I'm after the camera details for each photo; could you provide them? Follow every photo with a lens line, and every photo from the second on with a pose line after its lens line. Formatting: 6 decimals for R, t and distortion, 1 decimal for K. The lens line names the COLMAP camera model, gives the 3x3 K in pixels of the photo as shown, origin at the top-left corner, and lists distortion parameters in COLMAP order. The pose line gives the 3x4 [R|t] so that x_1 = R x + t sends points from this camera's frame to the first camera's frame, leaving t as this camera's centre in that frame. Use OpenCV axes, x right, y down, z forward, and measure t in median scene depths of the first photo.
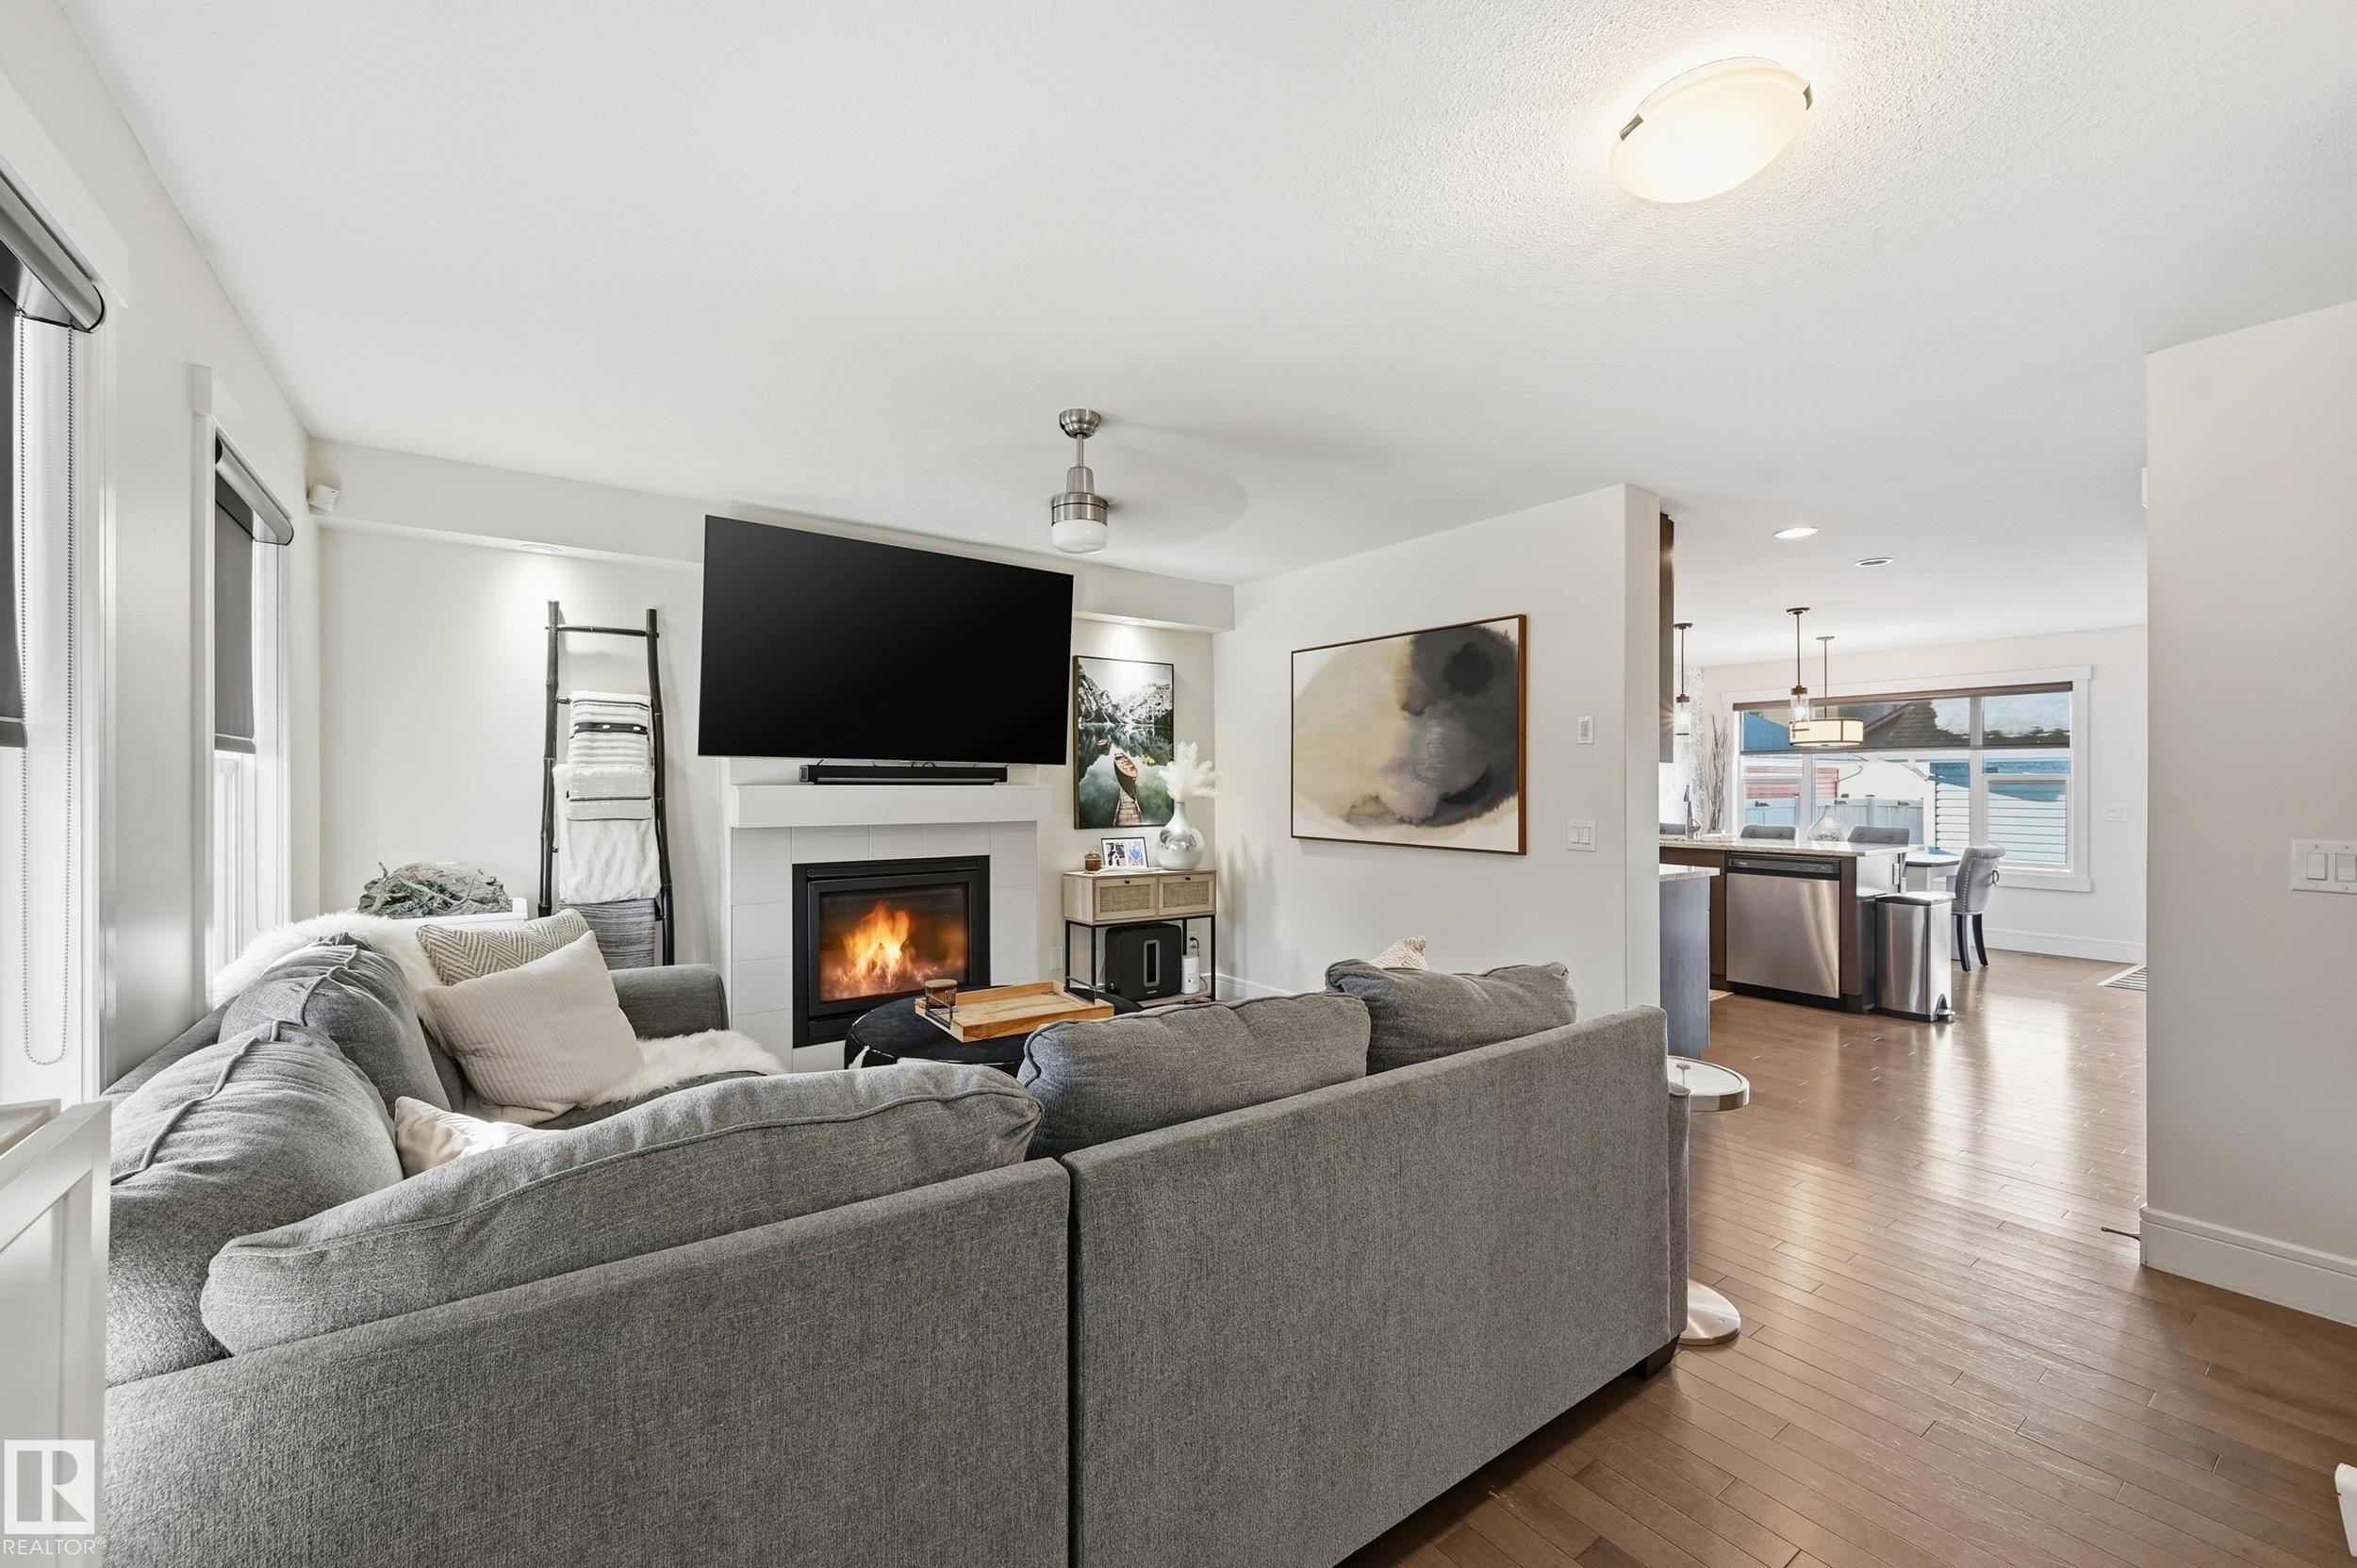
lens RADIAL K [[930.9, 0, 1177.5], [0, 930.9, 785.1], [0, 0, 1]] dist [-0.002703, 0.000156]
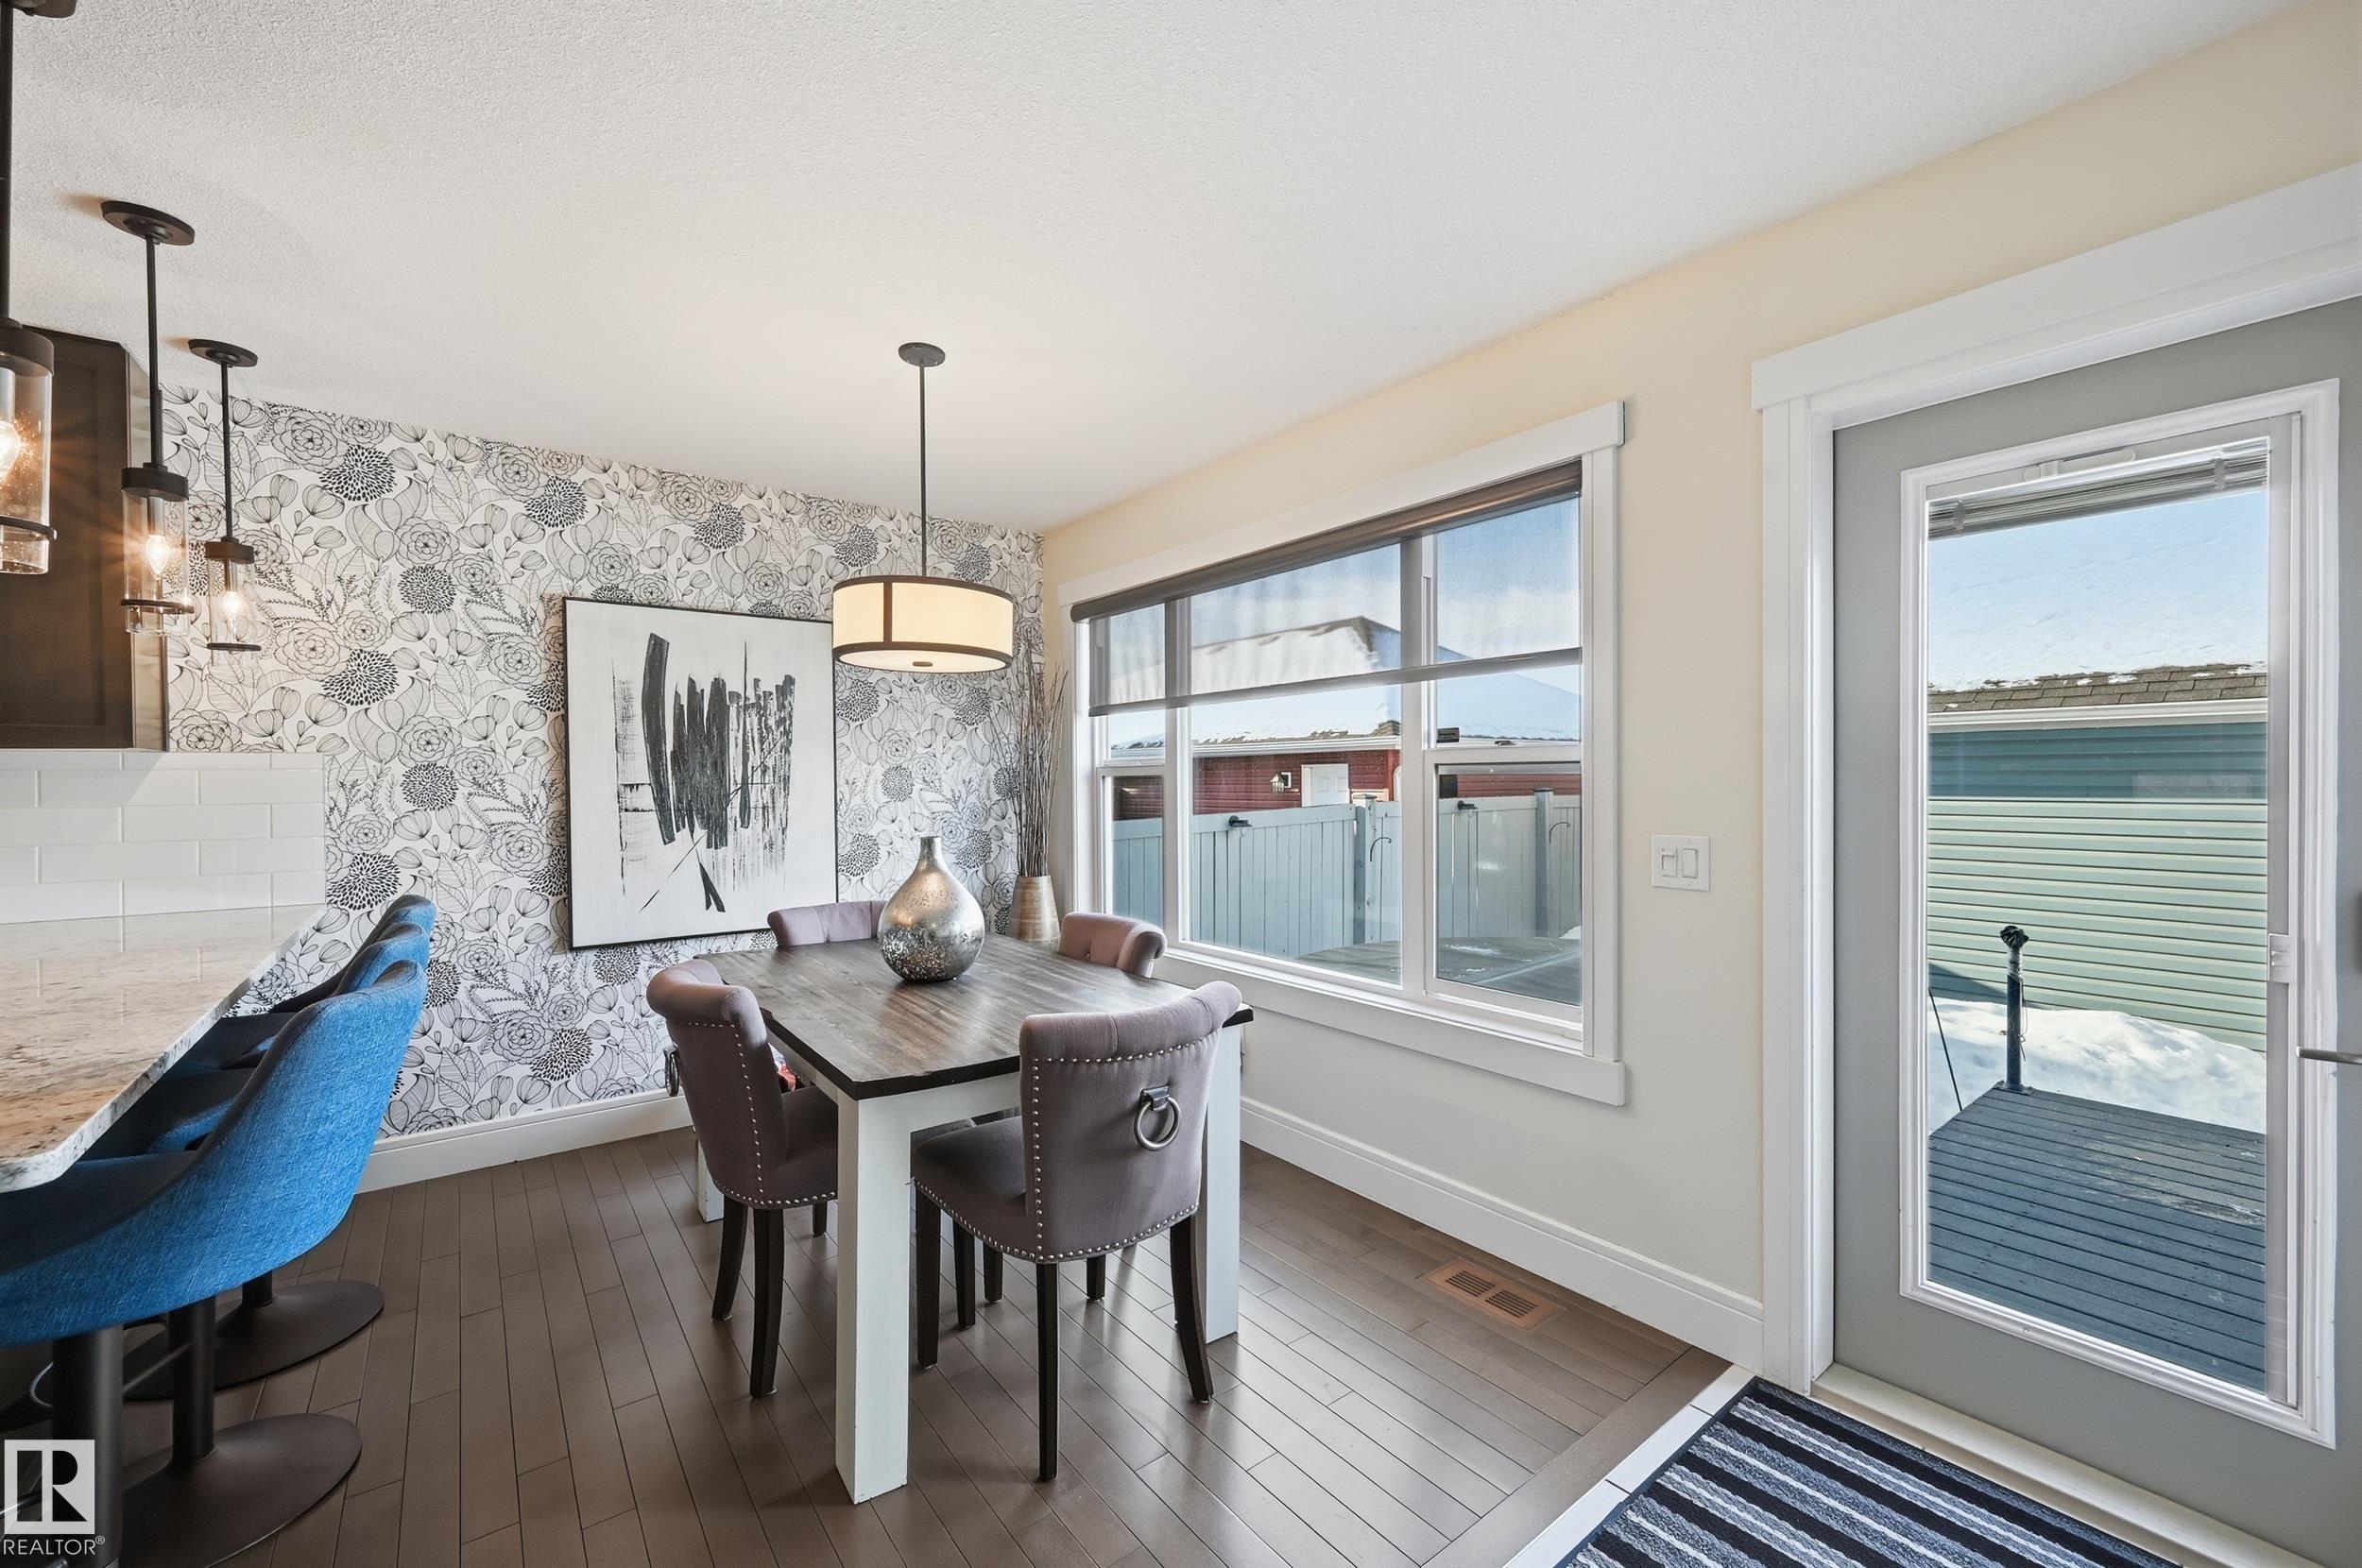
lens RADIAL K [[932.7, 0, 1181.9], [0, 932.7, 789.5], [0, 0, 1]] dist [-0.002703, 0.000156]
pose [[0.999150, -0.008605, 0.040315, 0.803956], [0.008159, 0.999904, 0.011213, -0.000555], [-0.040407, -0.010874, 0.999124, 0.672284]]
